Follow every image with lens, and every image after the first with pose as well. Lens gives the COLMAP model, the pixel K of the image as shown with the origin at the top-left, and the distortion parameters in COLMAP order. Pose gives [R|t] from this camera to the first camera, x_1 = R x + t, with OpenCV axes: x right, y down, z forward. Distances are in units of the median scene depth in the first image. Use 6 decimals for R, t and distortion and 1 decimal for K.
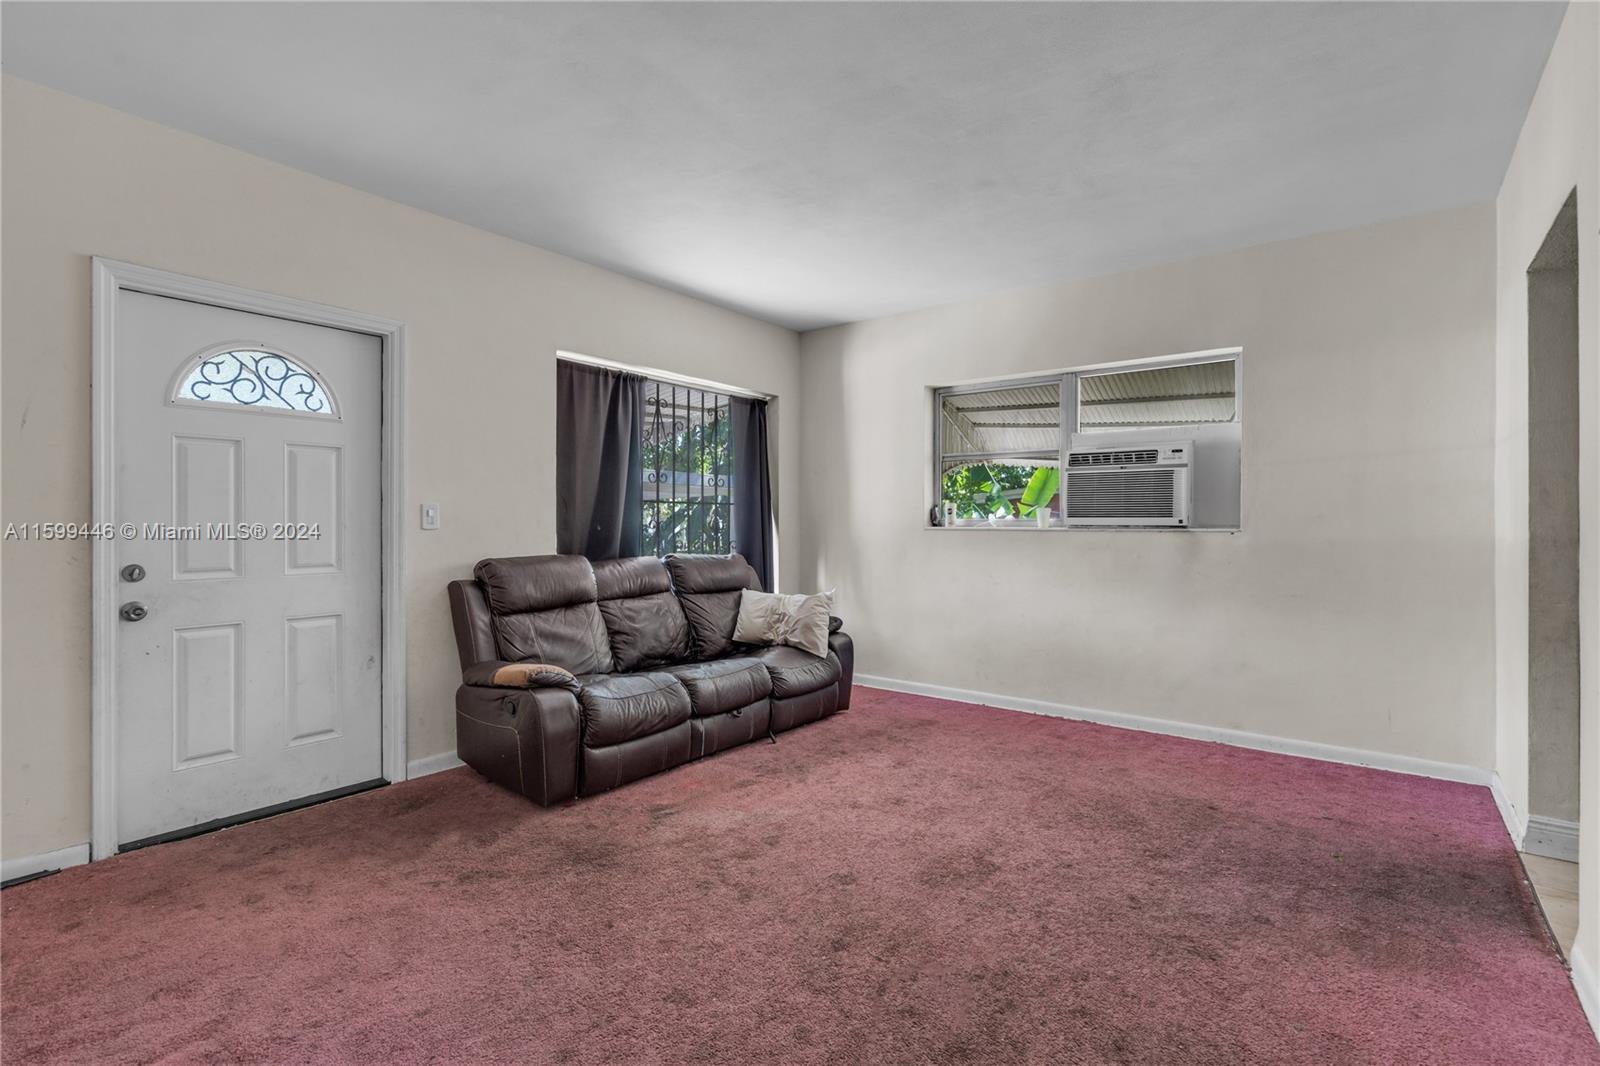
lens RADIAL K [[742.2, 0, 807.1], [0, 742.2, 515.9], [0, 0, 1]] dist [-0.001407, 0.000275]
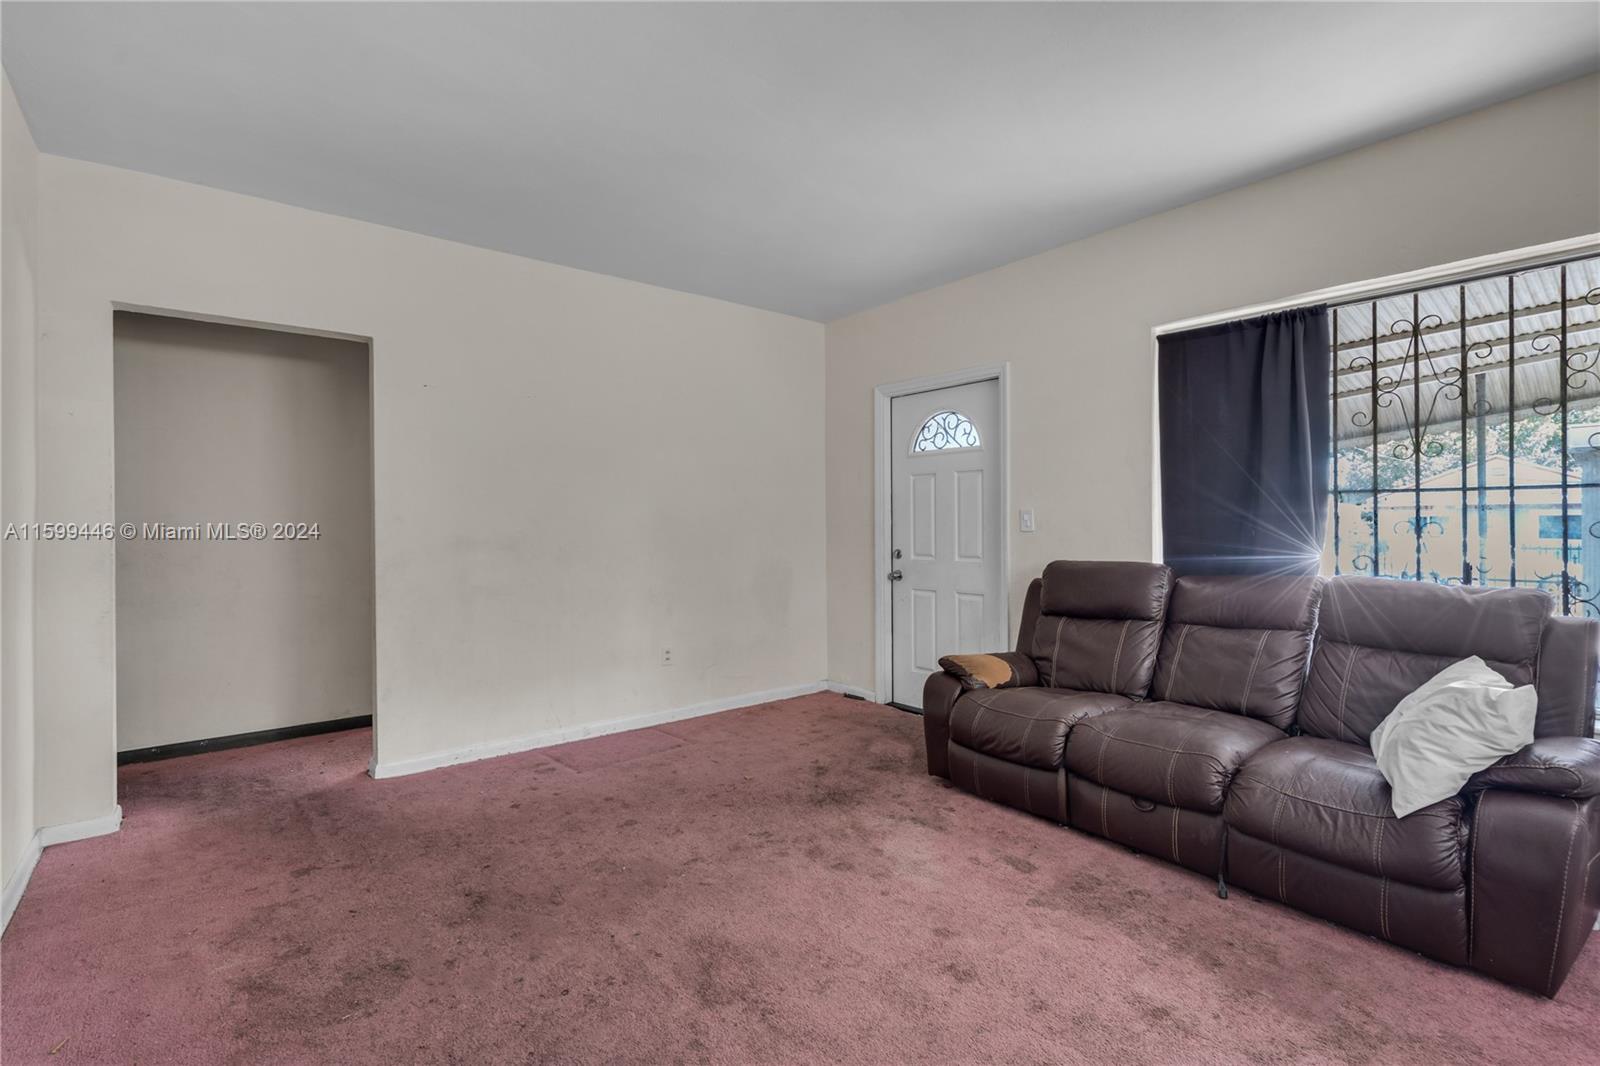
lens RADIAL K [[742.2, 0, 807.1], [0, 742.2, 515.9], [0, 0, 1]] dist [-0.001407, 0.000275]
pose [[-0.226644, -0.010810, -0.973918, 0.773753], [0.012404, 0.999825, -0.013984, 0.006359], [0.973899, -0.015250, -0.226470, 1.032501]]
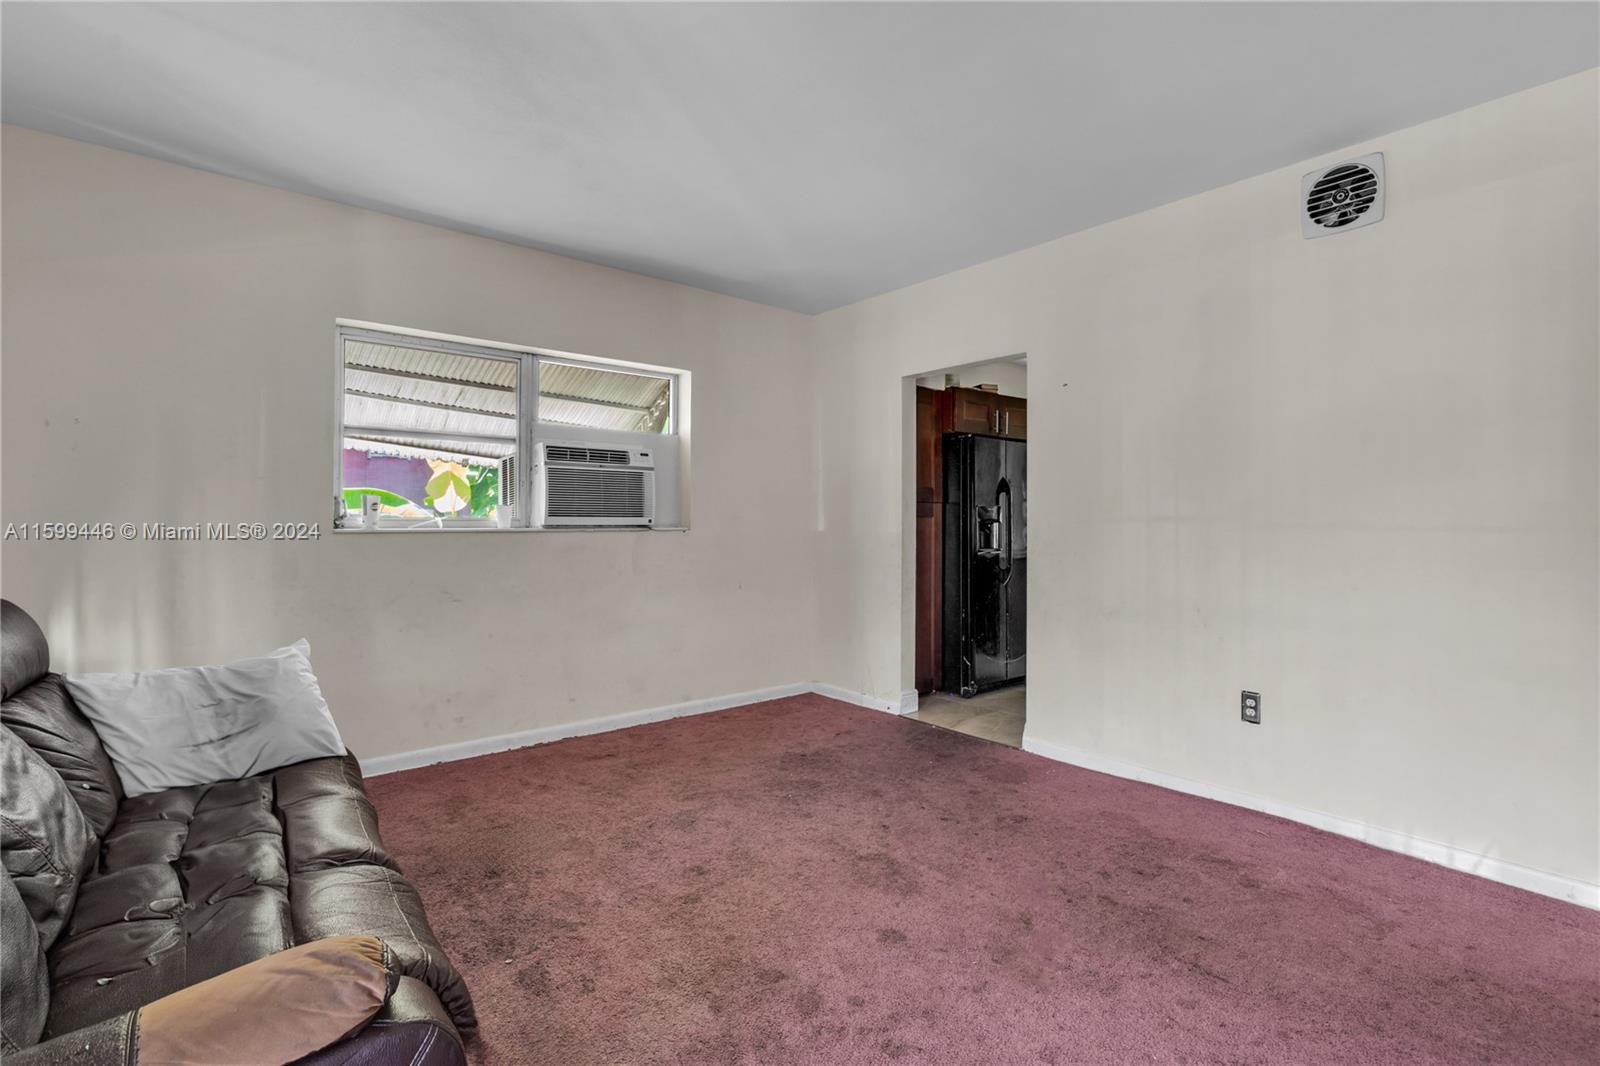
lens RADIAL K [[742.2, 0, 807.1], [0, 742.2, 515.9], [0, 0, 1]] dist [-0.001407, 0.000275]
pose [[0.218178, 0.005457, 0.975894, -0.643752], [-0.008968, 0.999953, -0.003587, 0.002173], [-0.975868, -0.007969, 0.218217, 0.718165]]
